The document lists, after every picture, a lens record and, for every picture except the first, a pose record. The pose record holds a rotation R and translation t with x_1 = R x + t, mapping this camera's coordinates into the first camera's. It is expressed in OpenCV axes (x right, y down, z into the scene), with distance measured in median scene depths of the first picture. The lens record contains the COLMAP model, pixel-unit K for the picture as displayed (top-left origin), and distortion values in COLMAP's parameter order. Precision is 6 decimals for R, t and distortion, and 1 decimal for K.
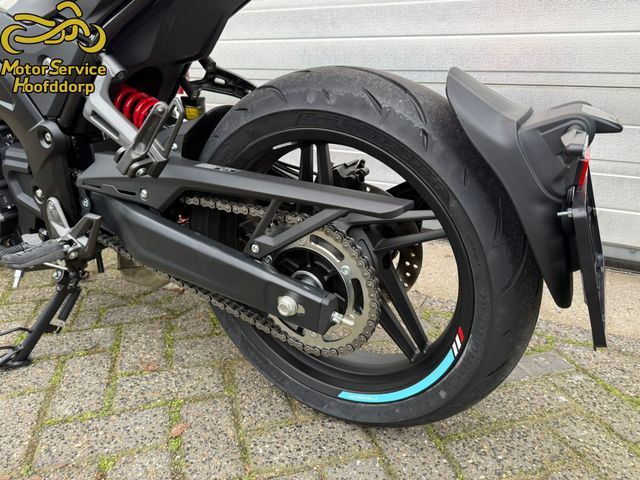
lens RADIAL K [[472.3, 0, 331.9], [0, 472.3, 239.6], [0, 0, 1]] dist [0.096736, -0.107228]
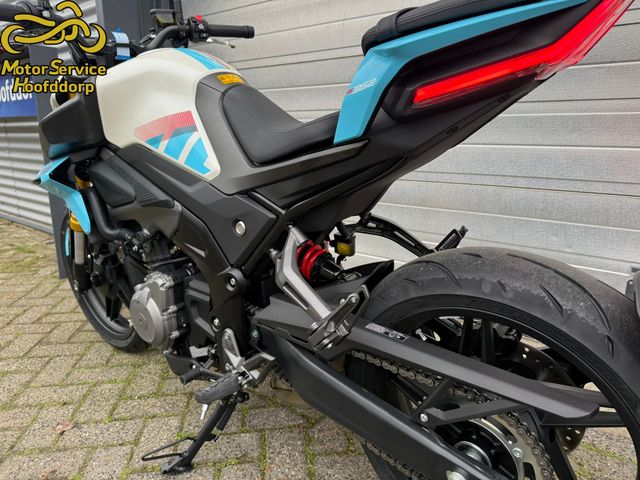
lens RADIAL K [[469.3, 0, 333.8], [0, 469.3, 239.6], [0, 0, 1]] dist [0.105238, -0.161407]
pose [[0.984280, 0.022102, -0.175225, -0.147285], [-0.039579, 0.994509, -0.096877, -0.213854], [0.172122, 0.102289, 0.979750, -0.094593]]
